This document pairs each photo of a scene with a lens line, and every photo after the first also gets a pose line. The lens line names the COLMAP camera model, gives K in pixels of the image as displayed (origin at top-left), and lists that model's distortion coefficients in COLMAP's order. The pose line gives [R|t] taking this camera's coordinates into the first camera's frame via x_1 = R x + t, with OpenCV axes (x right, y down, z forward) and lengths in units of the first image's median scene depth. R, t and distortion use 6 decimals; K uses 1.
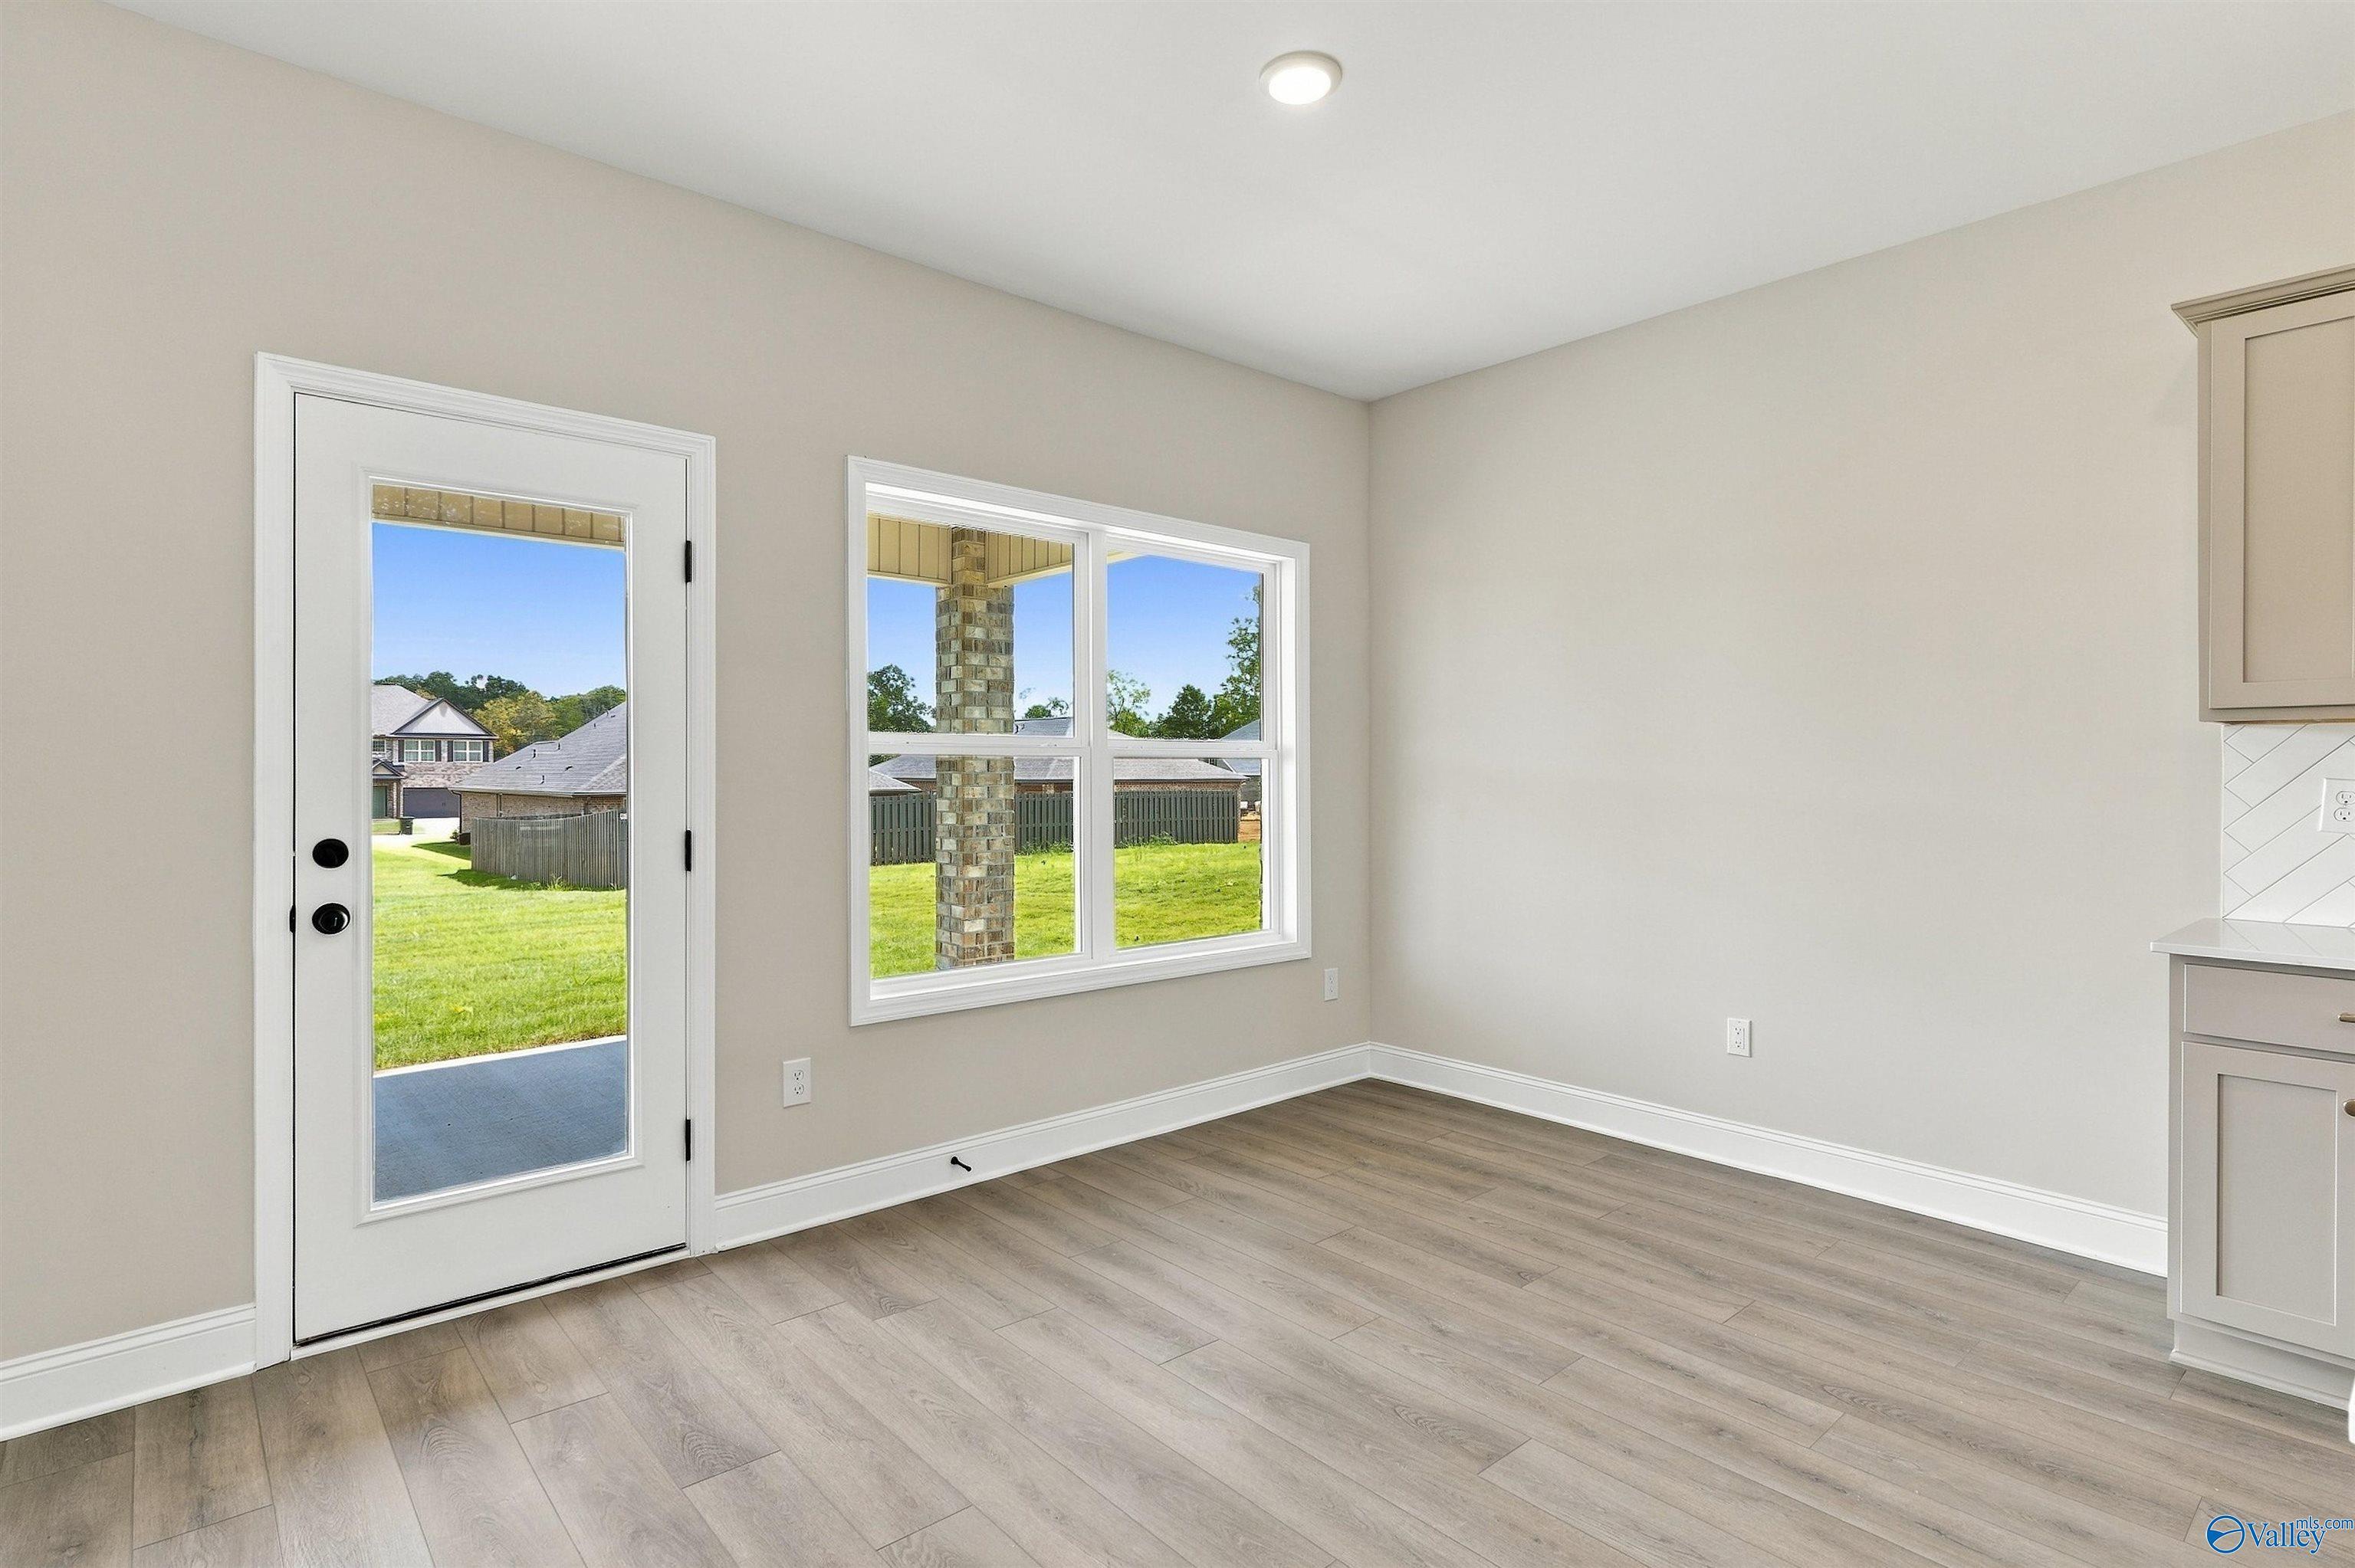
lens RADIAL K [[1156.8, 0, 1179.0], [0, 1156.8, 776.3], [0, 0, 1]] dist [-0.038149, 0.001109]
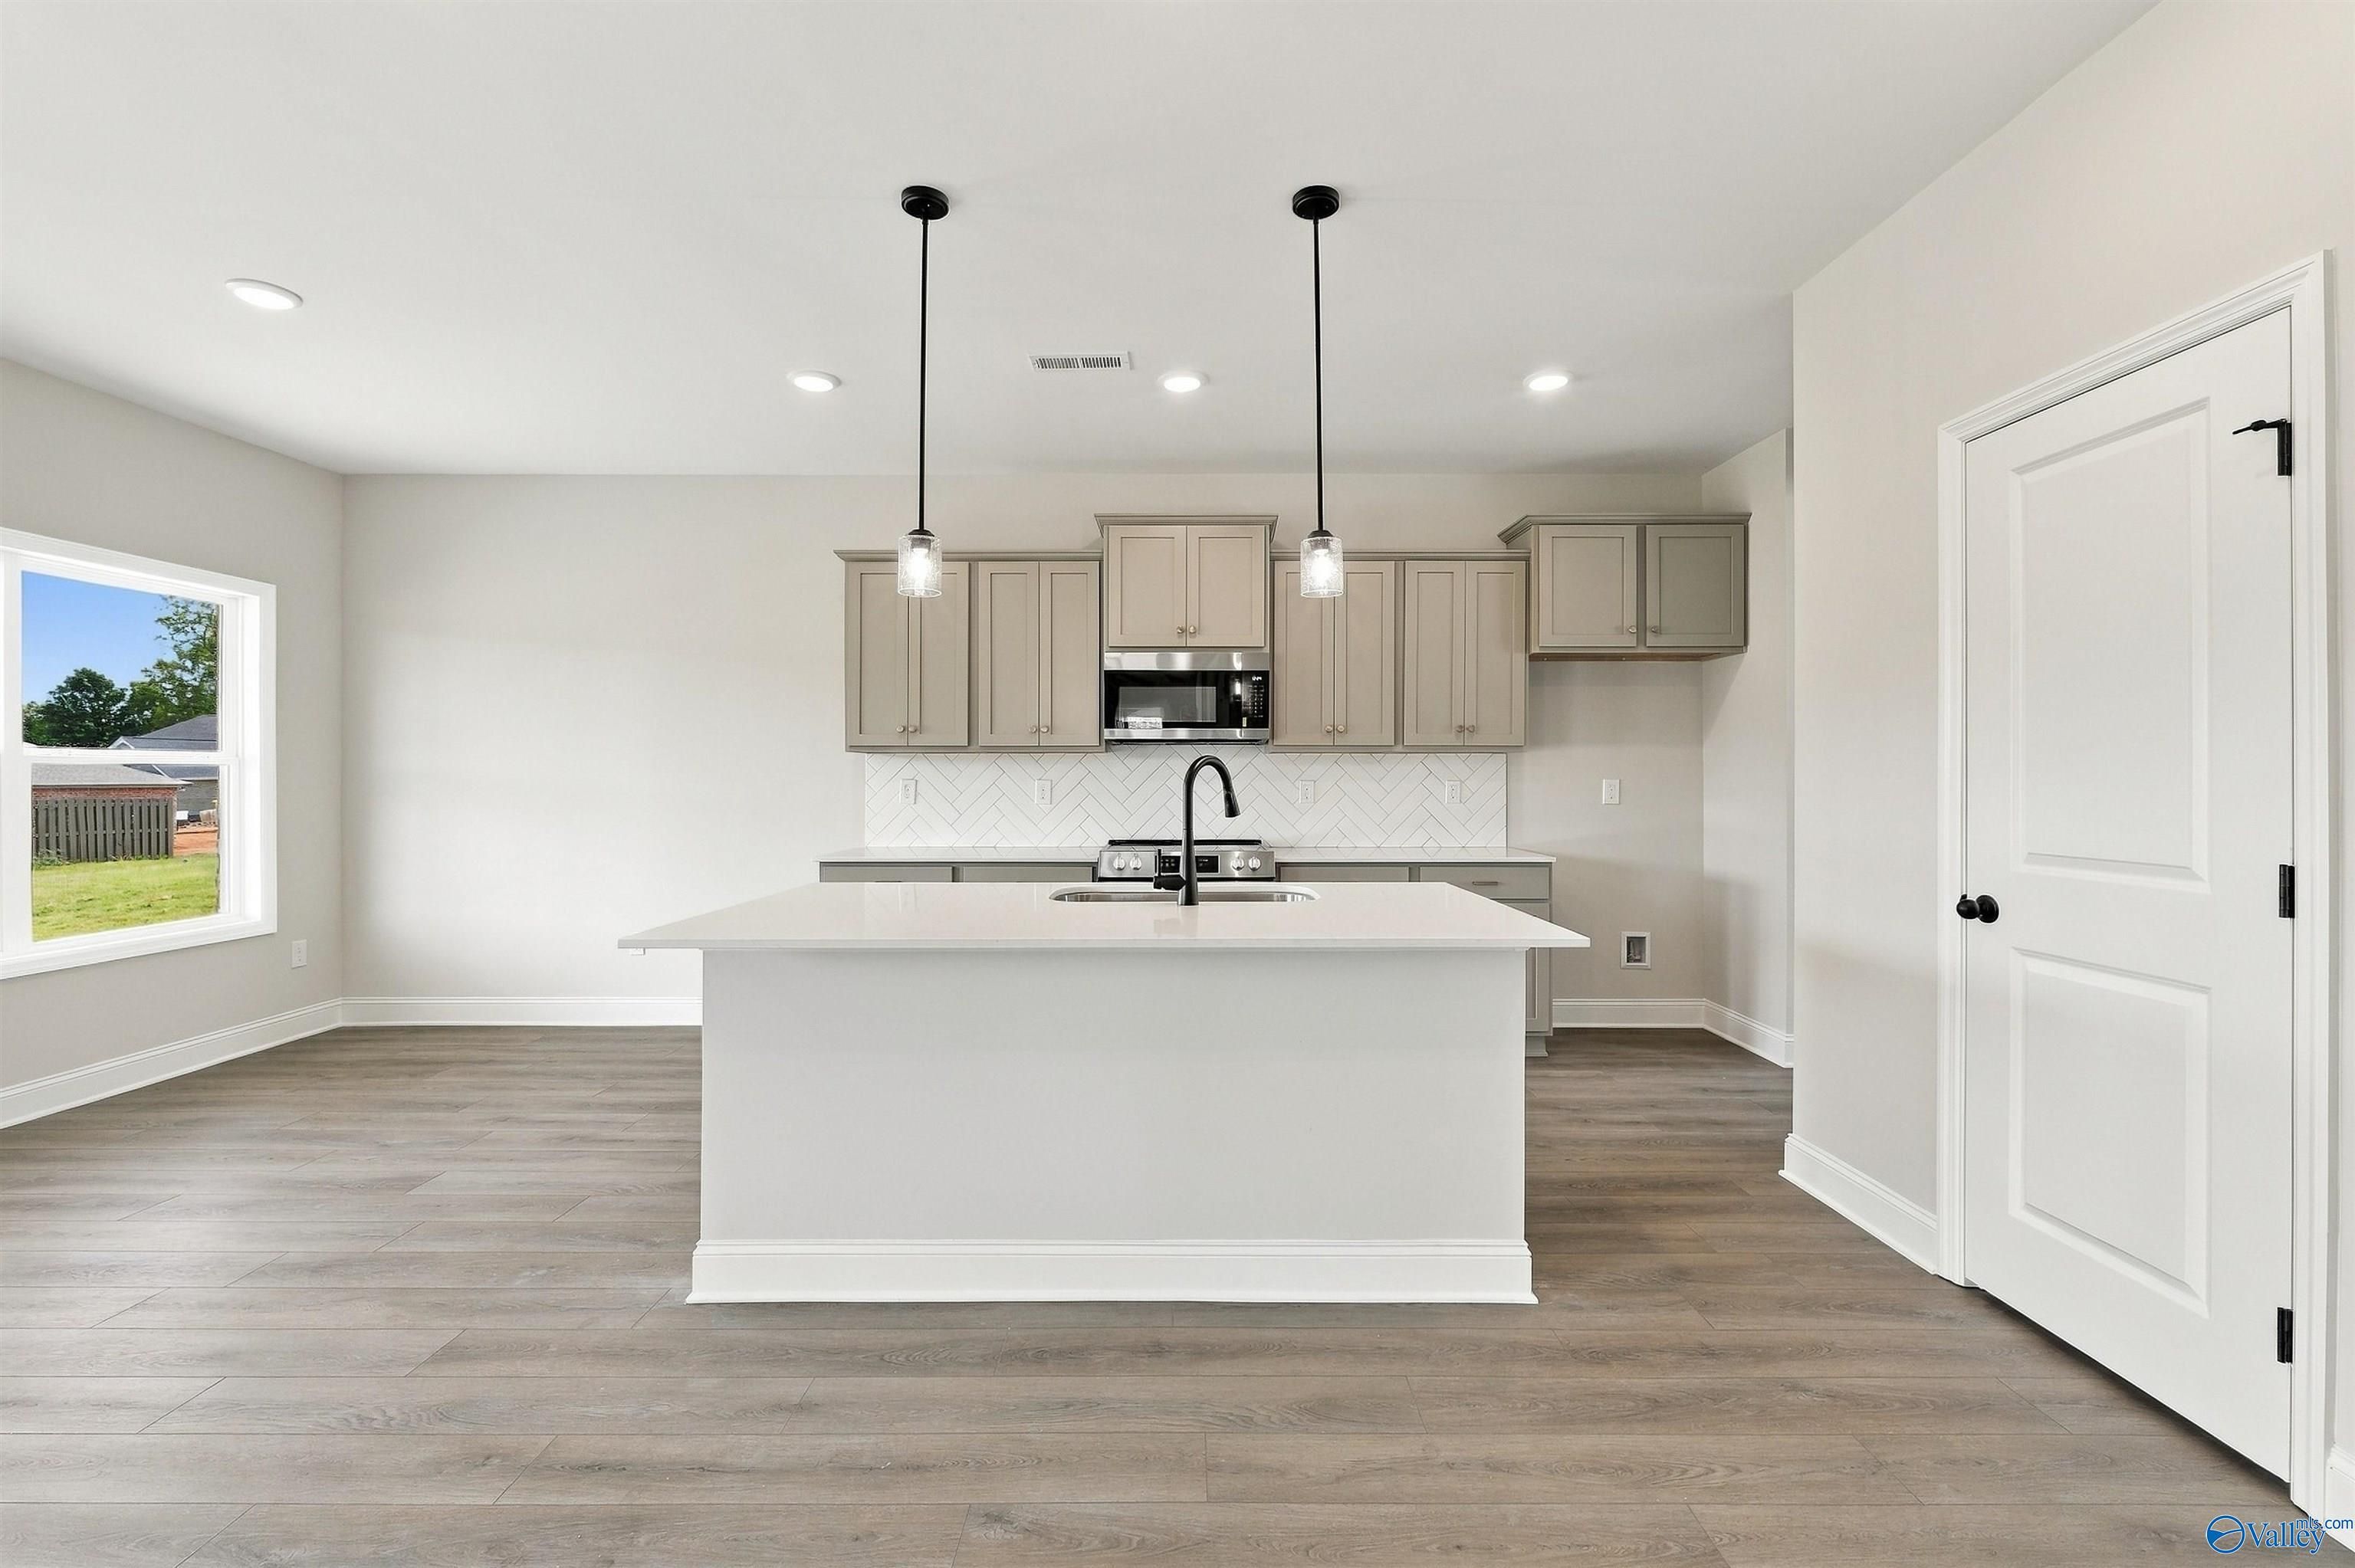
lens RADIAL K [[1011.8, 0, 1198.3], [0, 1011.8, 767.2], [0, 0, 1]] dist [-0.001981, 0.000492]
pose [[0.663238, 0.001864, 0.748406, -0.053635], [0.005889, 0.999953, -0.007709, -0.001433], [-0.748385, 0.009520, 0.663196, -0.604967]]
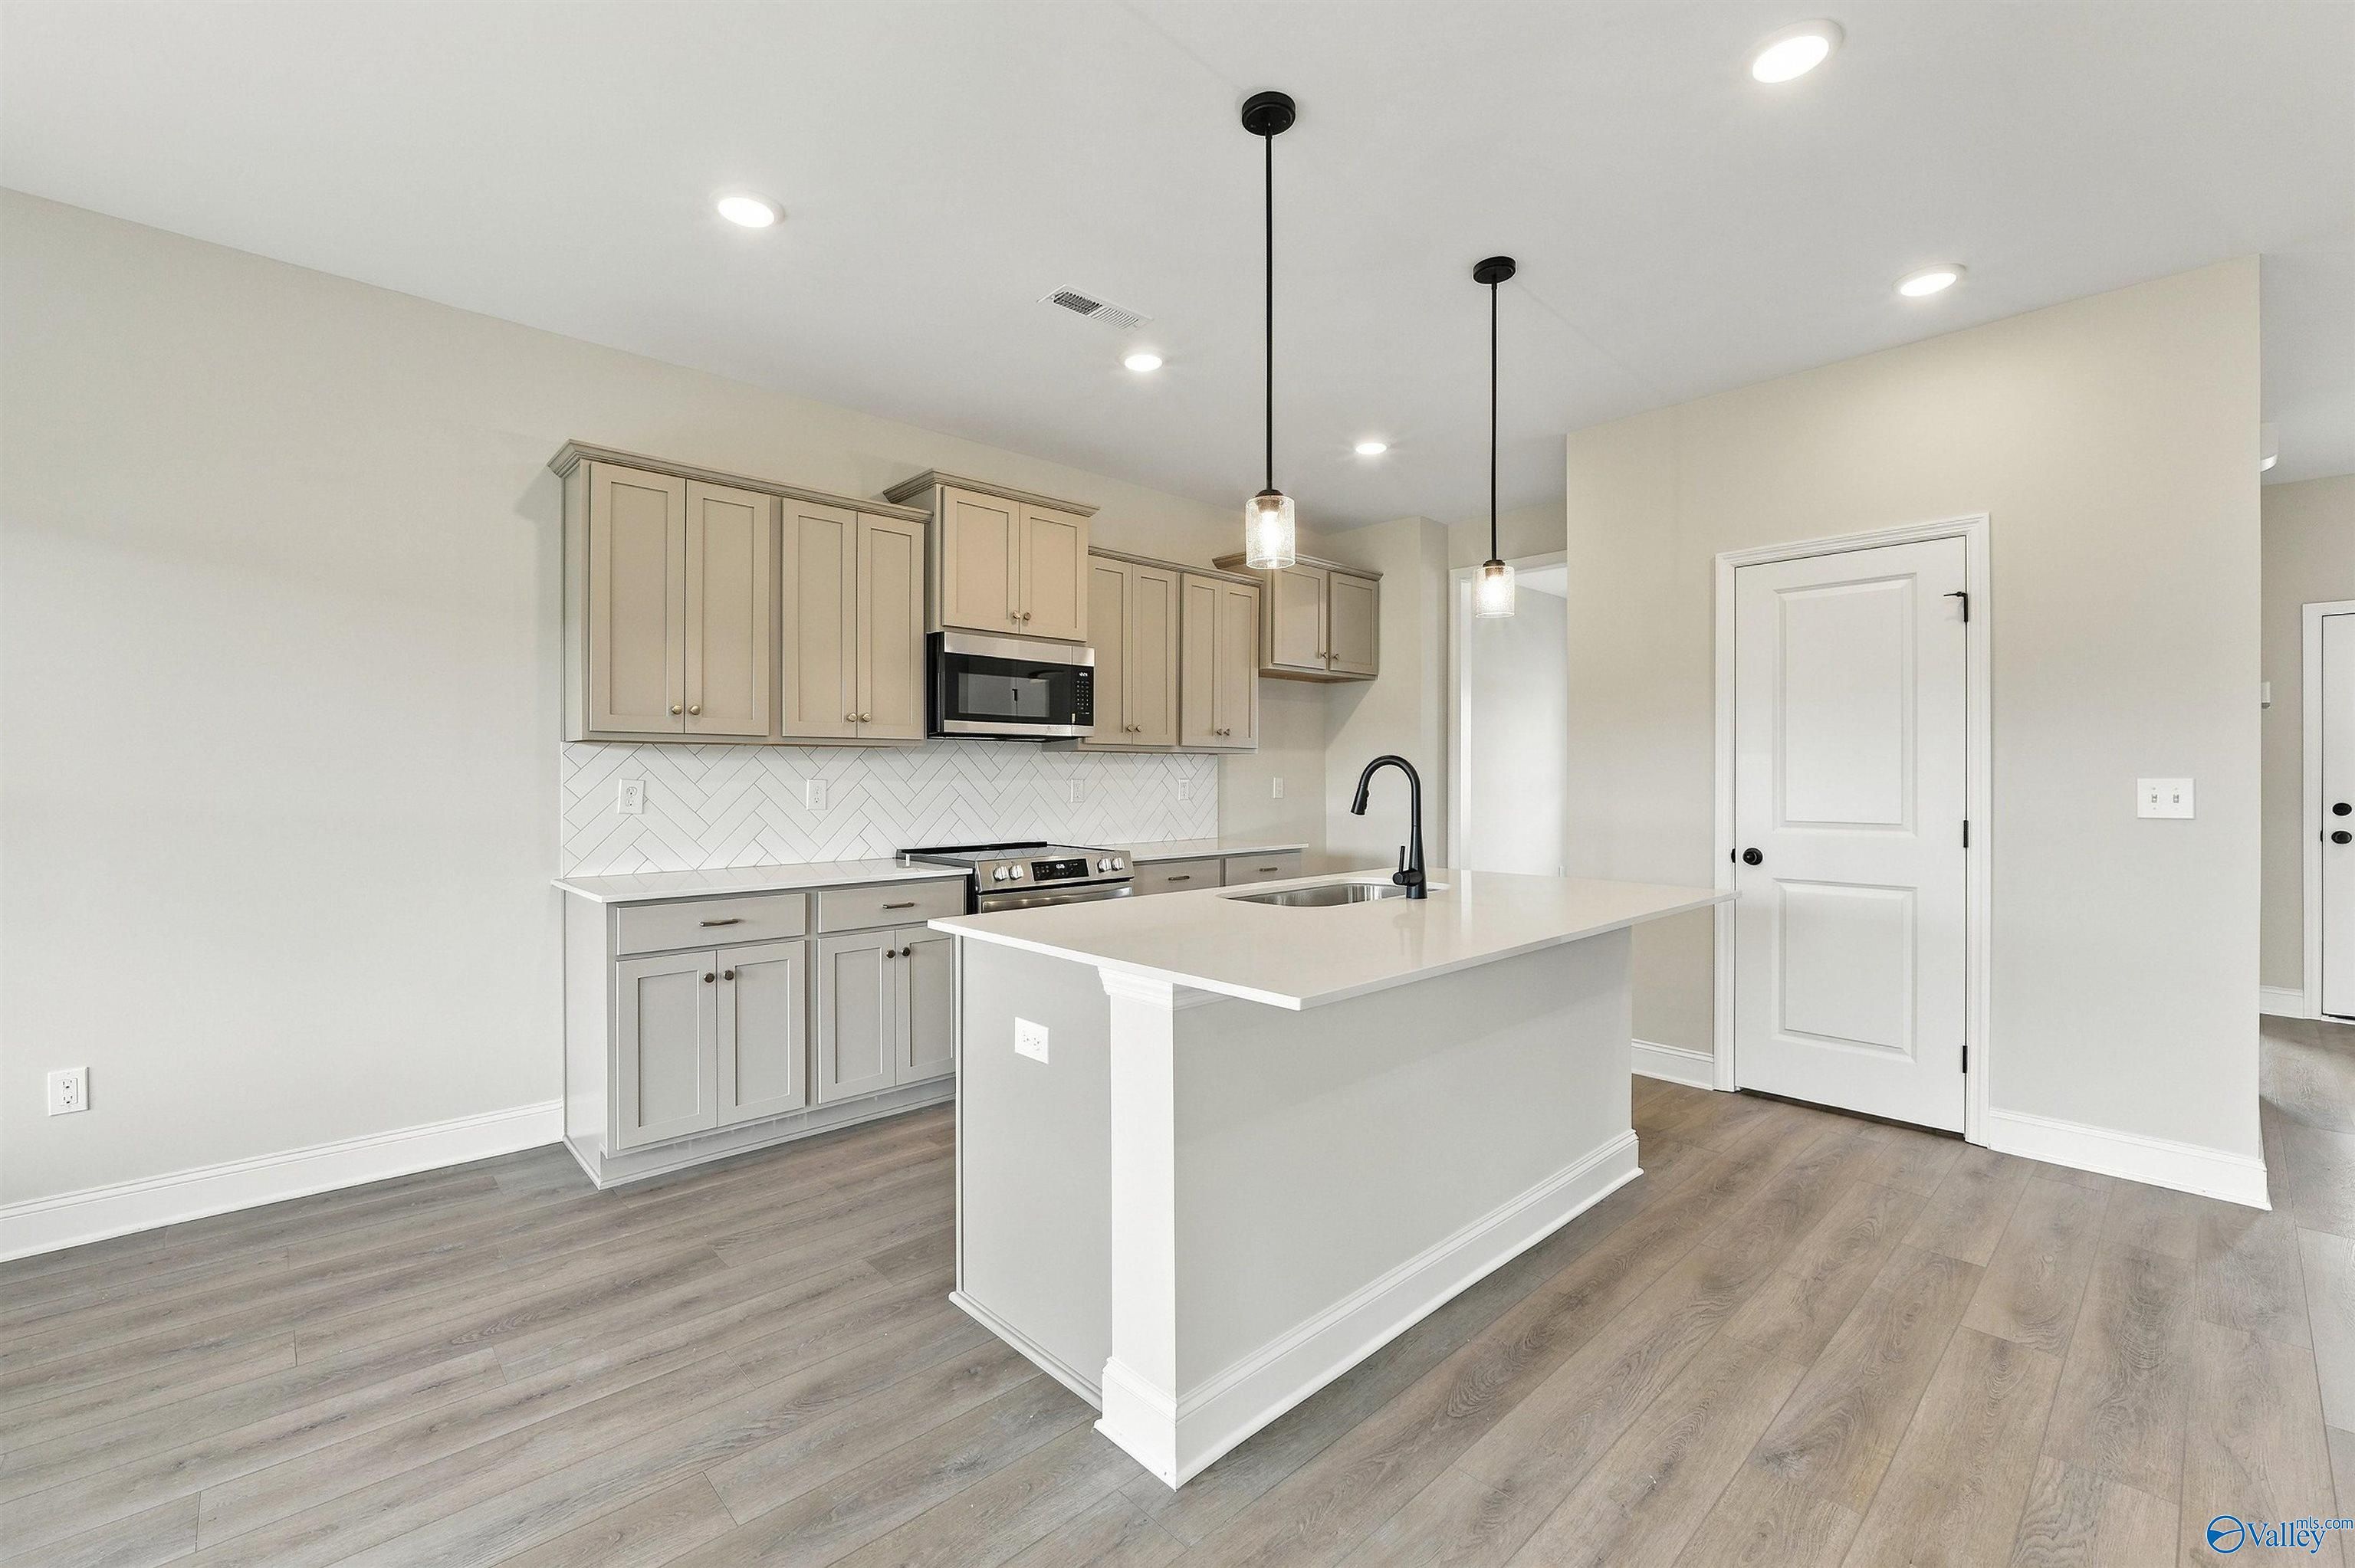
lens RADIAL K [[1011.8, 0, 1086.5], [0, 1011.8, 773.4], [0, 0, 1]] dist [-0.001981, 0.000492]
pose [[-0.022644, -0.002812, 0.999740, -0.314168], [0.004200, 0.999987, 0.002908, -0.005923], [-0.999735, 0.004265, -0.022632, 0.310264]]
